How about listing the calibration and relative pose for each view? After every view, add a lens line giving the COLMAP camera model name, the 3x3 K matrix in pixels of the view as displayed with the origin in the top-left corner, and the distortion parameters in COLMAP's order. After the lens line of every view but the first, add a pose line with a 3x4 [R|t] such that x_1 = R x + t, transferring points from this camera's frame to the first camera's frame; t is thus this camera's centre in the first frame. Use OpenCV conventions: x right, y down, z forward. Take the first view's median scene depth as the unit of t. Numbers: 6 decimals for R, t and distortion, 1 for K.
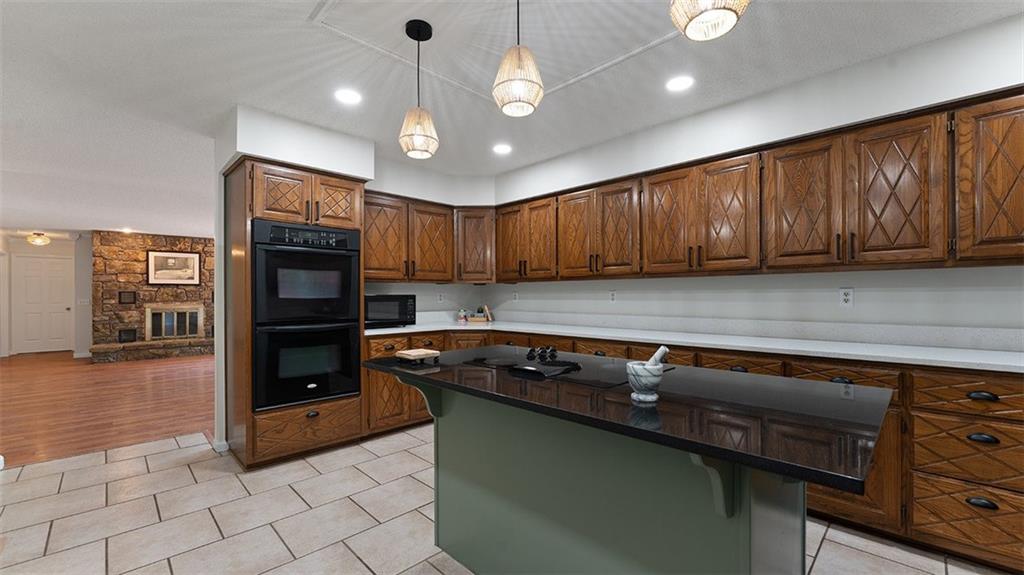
lens RADIAL K [[411.9, 0, 512.0], [0, 411.9, 287.5], [0, 0, 1]] dist [0.000317, -0.000022]
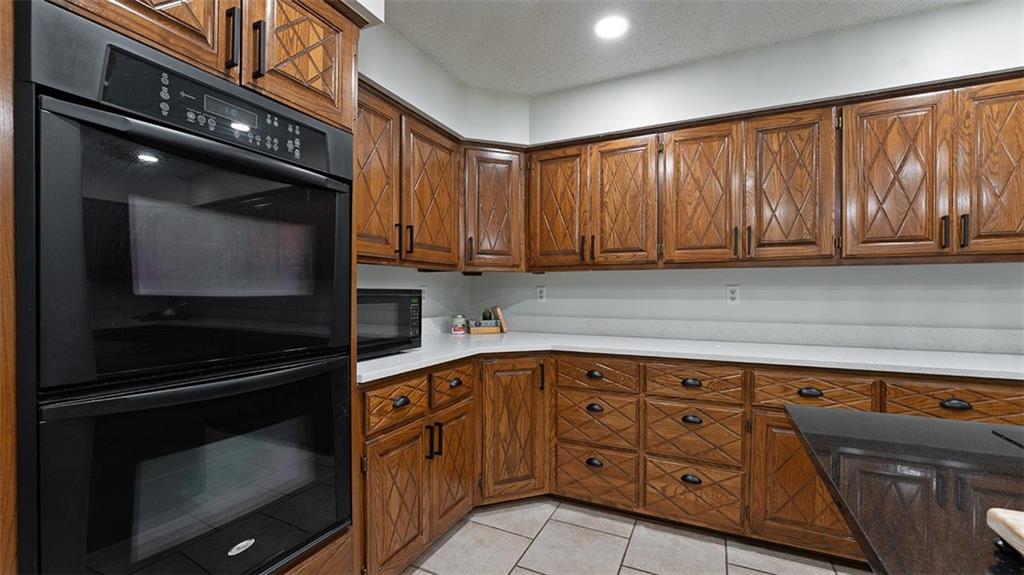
lens RADIAL K [[419.4, 0, 512.0], [0, 419.4, 287.5], [0, 0, 1]] dist [-0.001211, -0.000142]
pose [[0.942289, 0.008520, 0.334693, -0.394667], [-0.010814, 0.999929, 0.004990, 0.014665], [-0.334627, -0.008321, 0.942314, 0.598292]]
